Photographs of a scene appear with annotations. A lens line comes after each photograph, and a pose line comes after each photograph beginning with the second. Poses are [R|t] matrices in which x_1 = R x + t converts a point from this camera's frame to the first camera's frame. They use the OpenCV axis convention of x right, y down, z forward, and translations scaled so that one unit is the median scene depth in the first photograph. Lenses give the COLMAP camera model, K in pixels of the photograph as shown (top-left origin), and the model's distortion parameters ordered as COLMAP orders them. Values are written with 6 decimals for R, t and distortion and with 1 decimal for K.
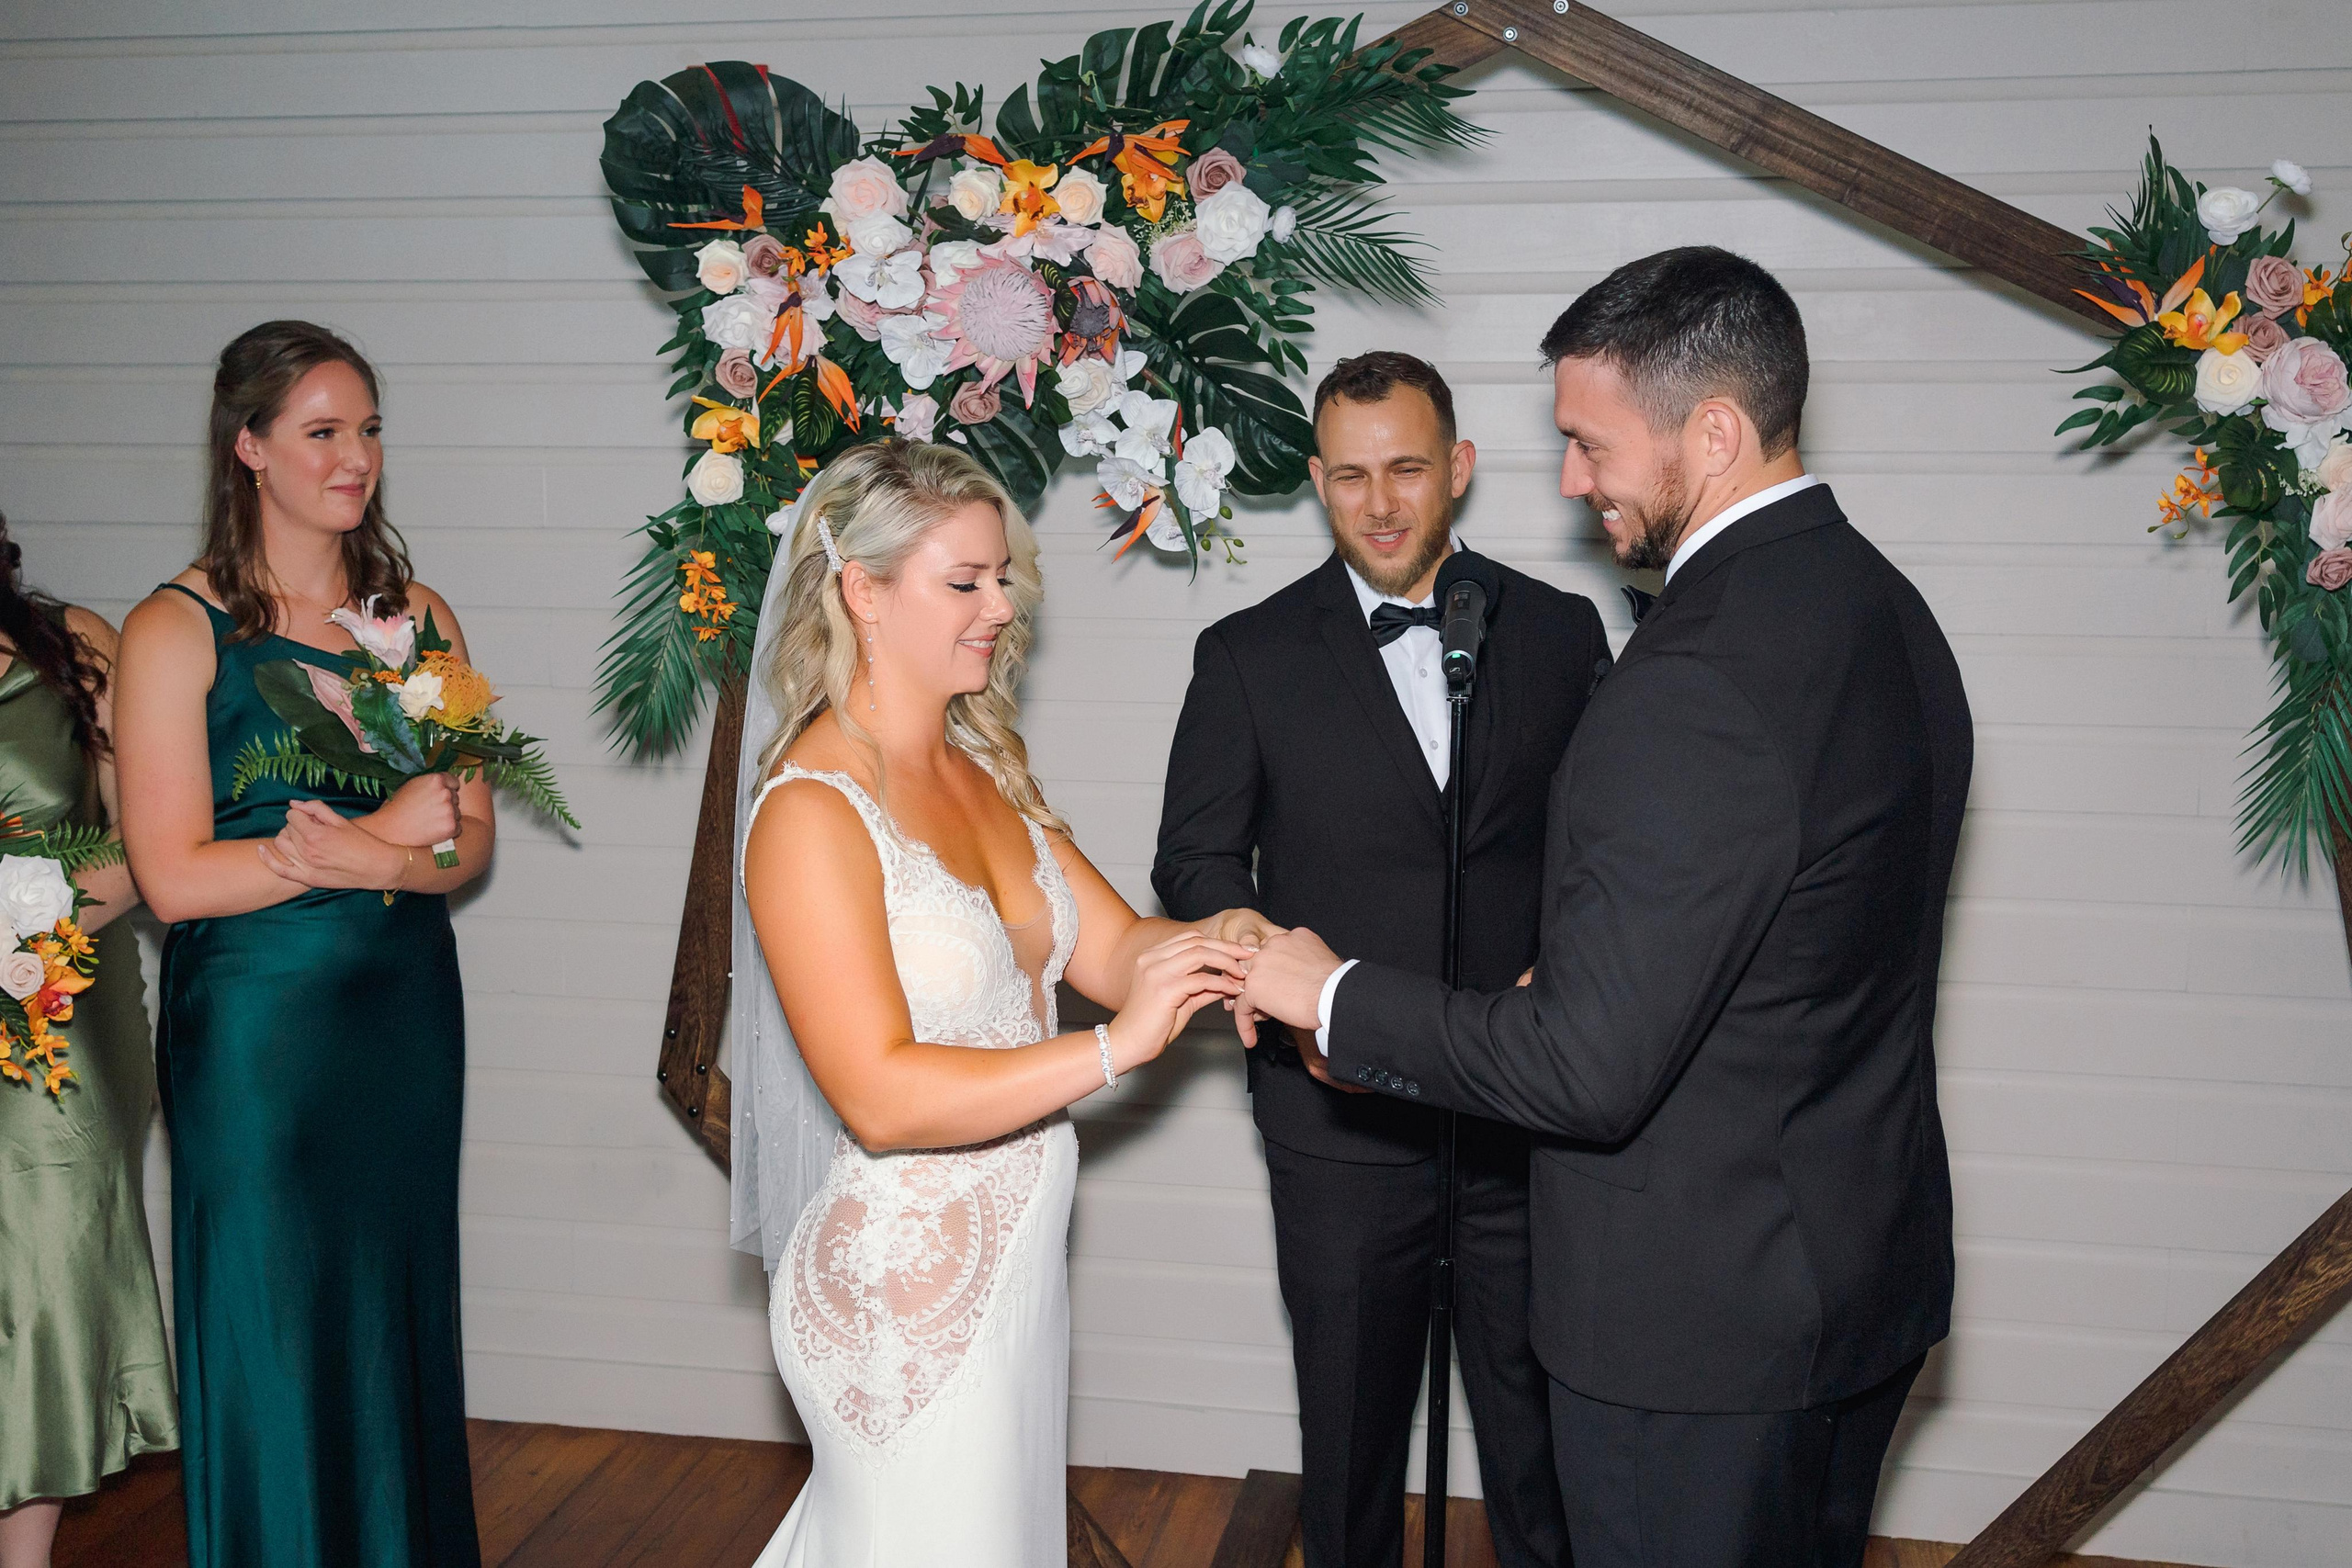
lens RADIAL K [[2455.6, 0, 1166.5], [0, 2455.6, 787.9], [0, 0, 1]] dist [0.003829, 0.002233]
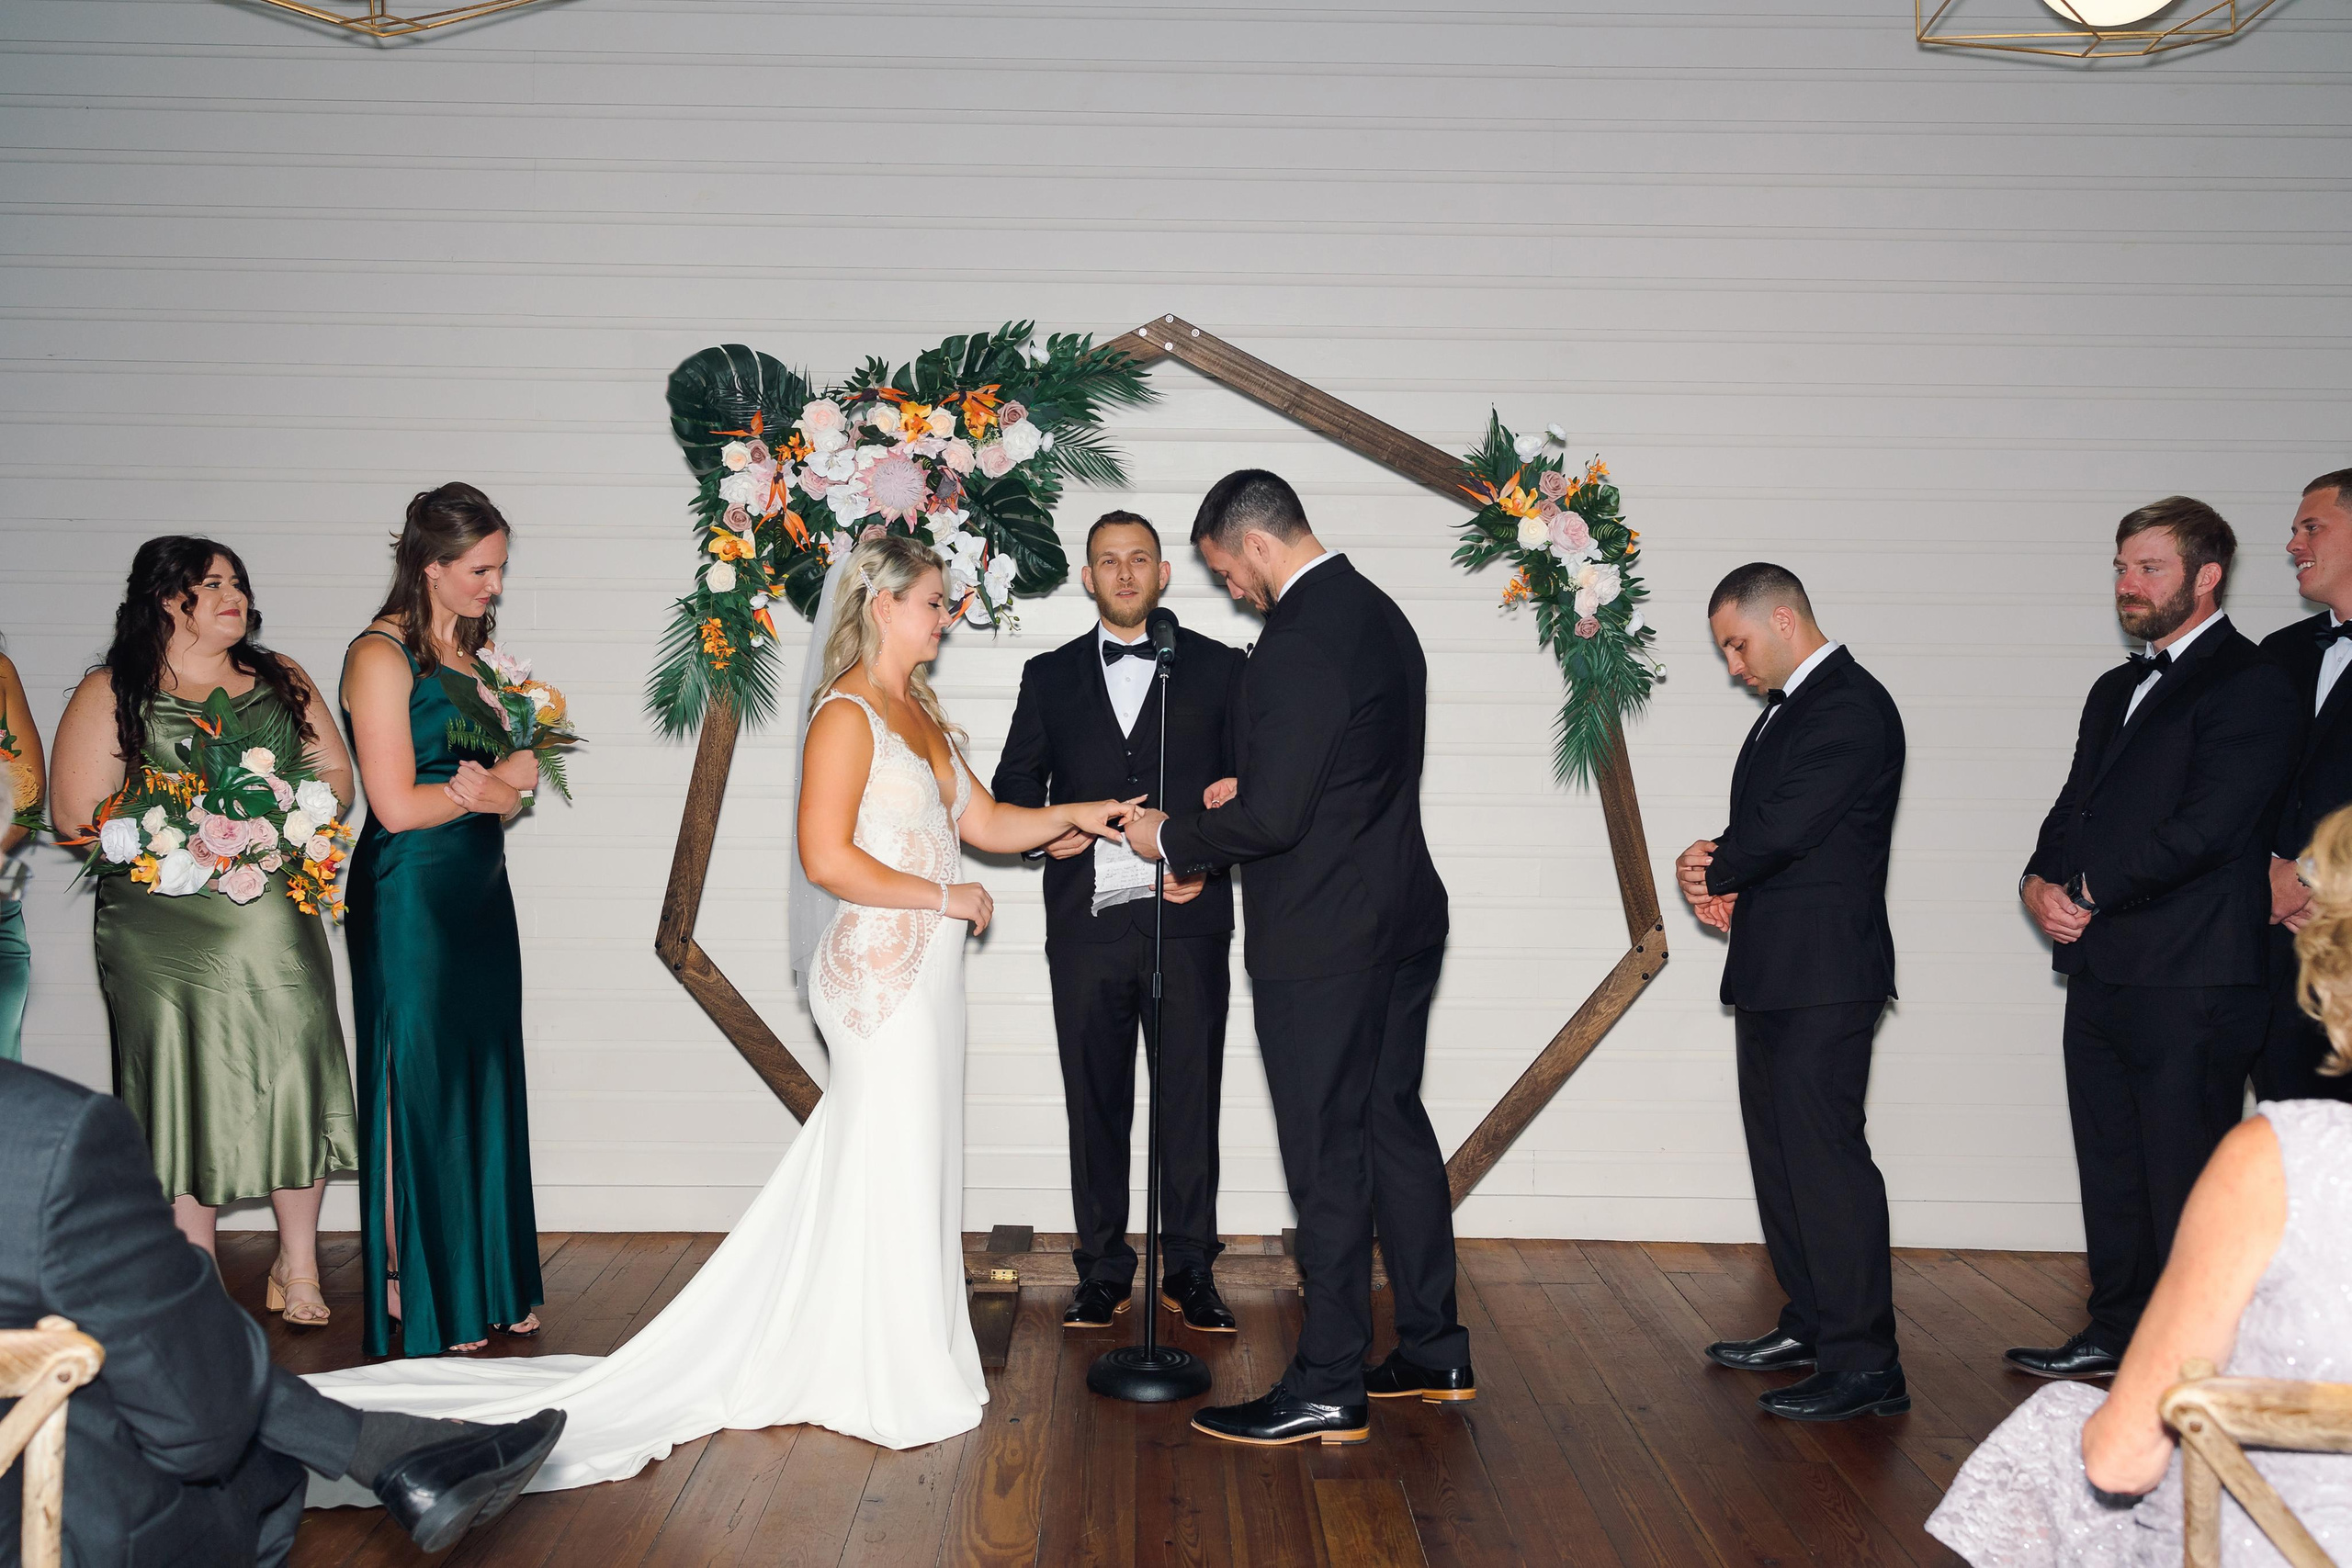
lens RADIAL K [[2350.0, 0, 1170.8], [0, 2350.0, 788.0], [0, 0, 1]] dist [0.000147, 0.006470]
pose [[0.978108, -0.001053, 0.208096, -0.230963], [0.021979, 0.994917, -0.098270, 0.204625], [-0.206934, 0.100692, 0.973159, -0.710279]]
